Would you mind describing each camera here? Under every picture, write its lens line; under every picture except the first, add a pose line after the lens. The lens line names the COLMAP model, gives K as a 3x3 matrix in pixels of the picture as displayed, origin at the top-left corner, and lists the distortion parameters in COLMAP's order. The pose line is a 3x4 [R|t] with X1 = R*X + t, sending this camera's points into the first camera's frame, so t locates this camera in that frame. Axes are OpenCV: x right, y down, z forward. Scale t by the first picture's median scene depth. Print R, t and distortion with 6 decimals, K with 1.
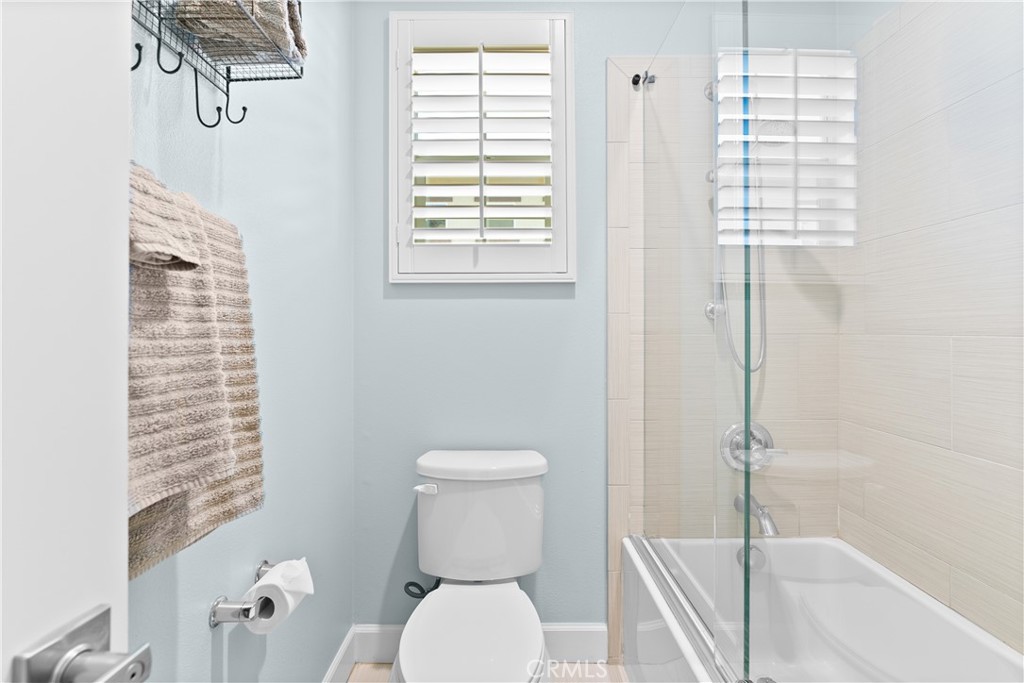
lens RADIAL K [[470.0, 0, 511.9], [0, 470.0, 341.5], [0, 0, 1]] dist [-0.007444, -0.000433]
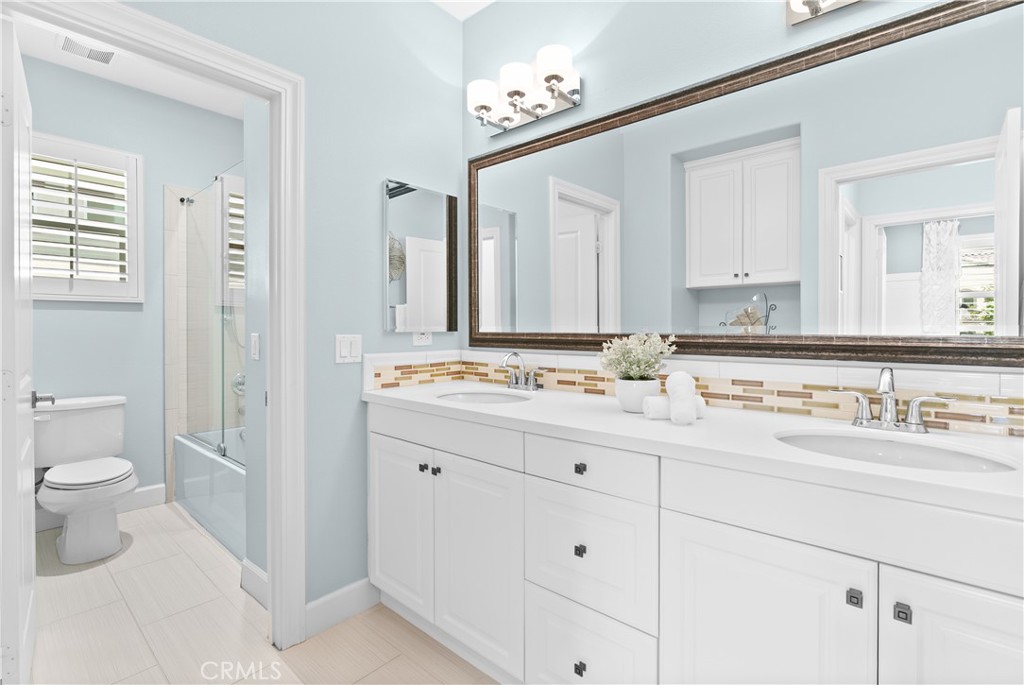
lens RADIAL K [[470.0, 0, 515.9], [0, 470.0, 333.5], [0, 0, 1]] dist [-0.007444, -0.000433]
pose [[0.667920, -0.004519, 0.744219, -0.257158], [-0.003931, 0.999946, 0.009600, -0.027699], [-0.744222, -0.009338, 0.667867, -1.332727]]
